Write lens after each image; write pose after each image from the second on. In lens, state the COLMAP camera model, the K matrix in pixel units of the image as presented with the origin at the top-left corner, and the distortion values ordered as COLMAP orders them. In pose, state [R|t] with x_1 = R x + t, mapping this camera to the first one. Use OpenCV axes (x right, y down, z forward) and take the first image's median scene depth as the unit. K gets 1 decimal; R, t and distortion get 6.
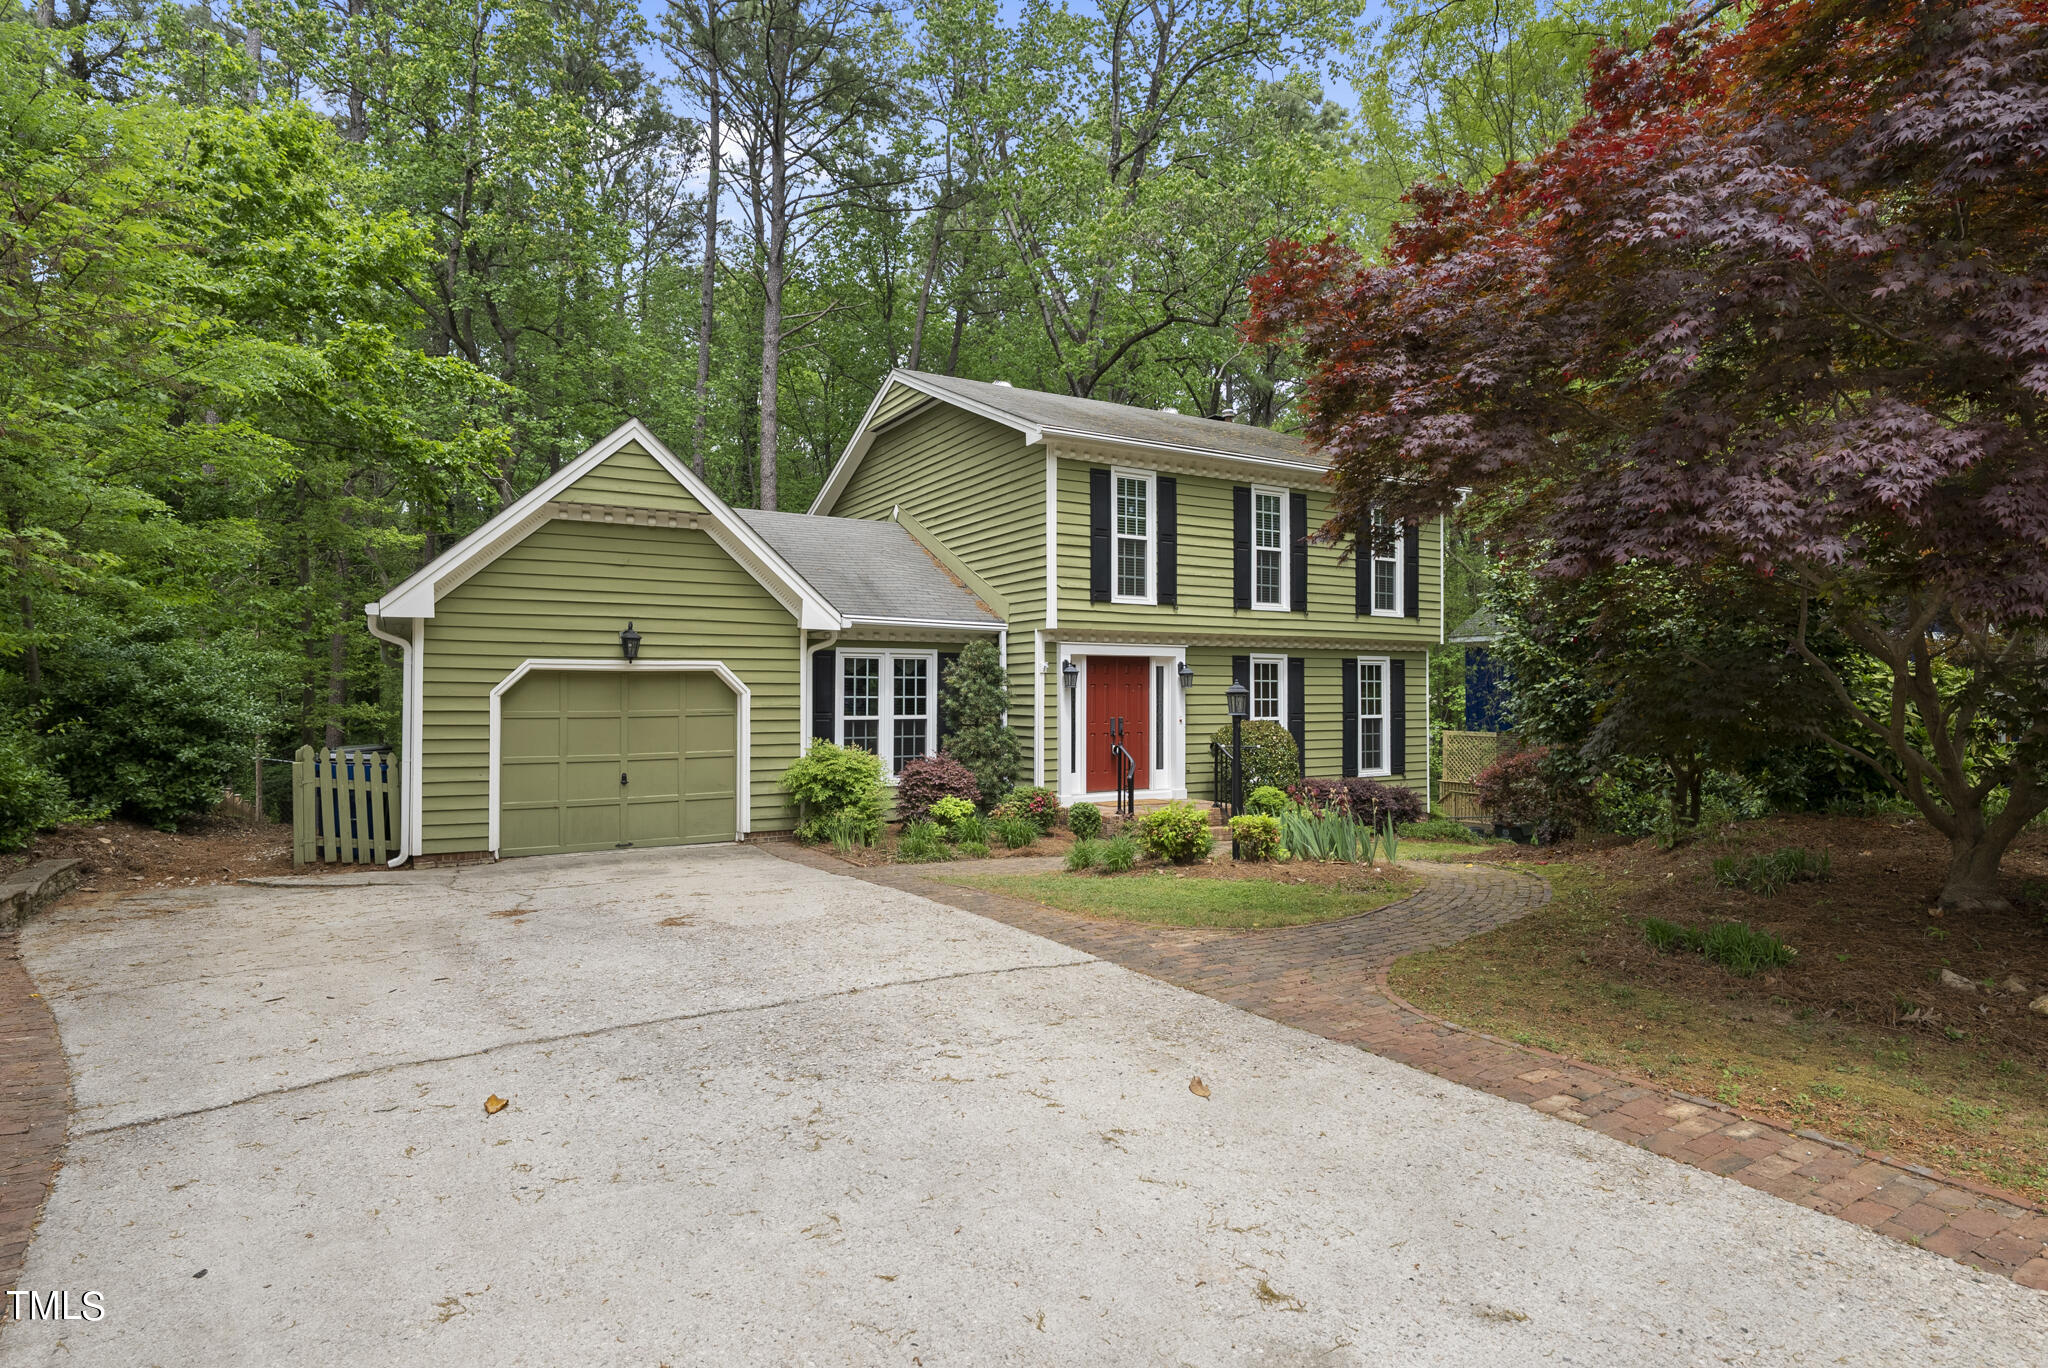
lens RADIAL K [[1075.6, 0, 1022.4], [0, 1075.6, 688.3], [0, 0, 1]] dist [0.003643, -0.000034]
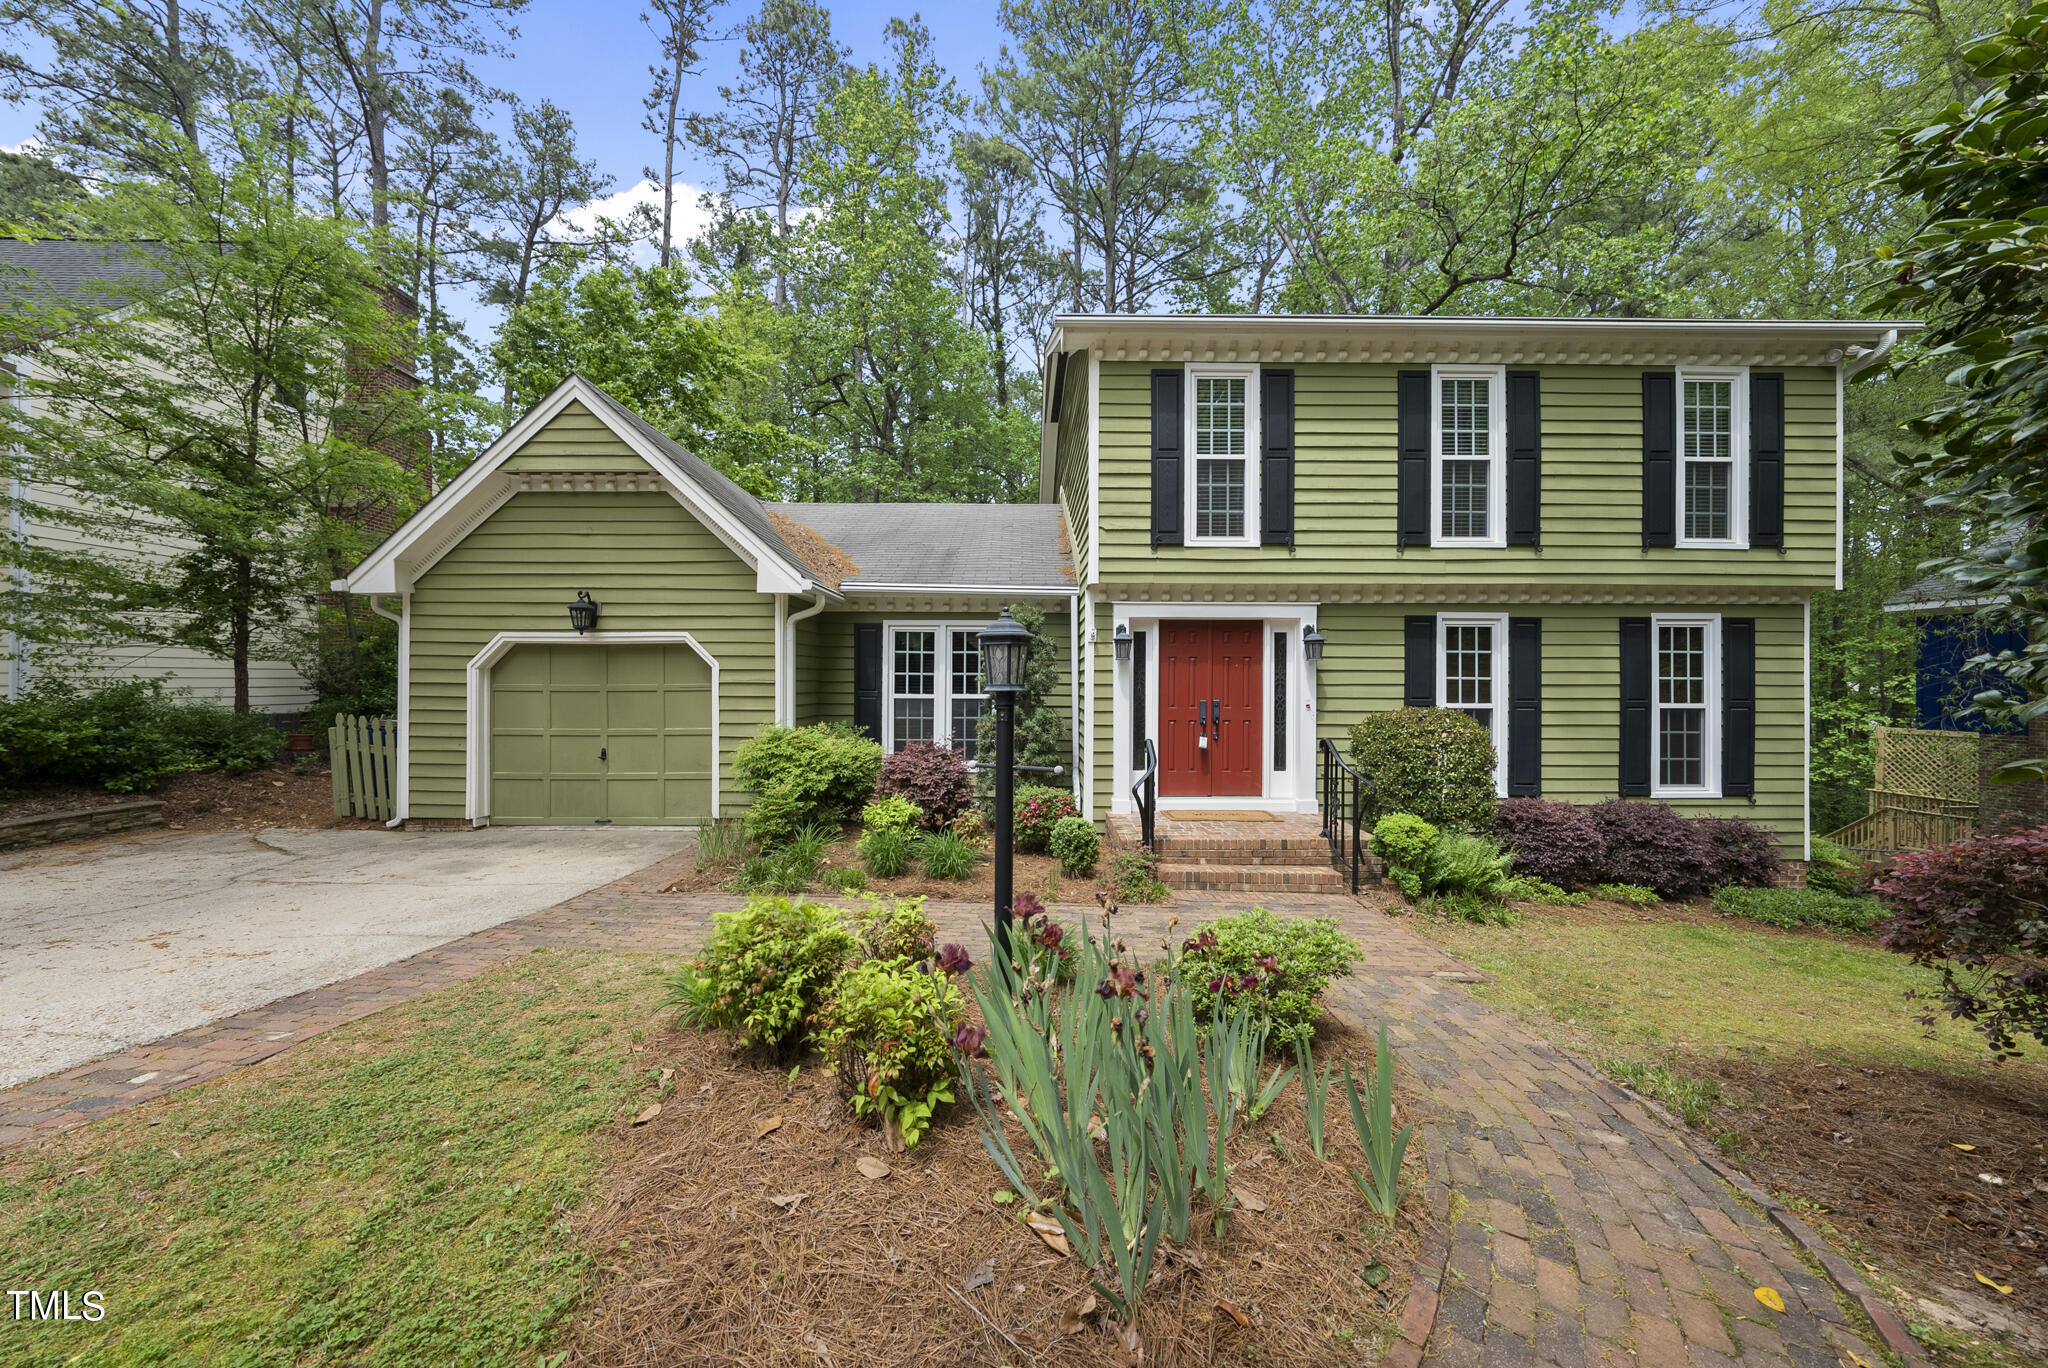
lens RADIAL K [[710.0, 0, 1025.8], [0, 710.0, 687.0], [0, 0, 1]] dist [-0.003059, 0.000723]
pose [[0.866439, 0.005281, -0.499255, 0.229919], [-0.000495, 0.999953, 0.009719, 0.013106], [0.499282, -0.008174, 0.866401, 0.506833]]
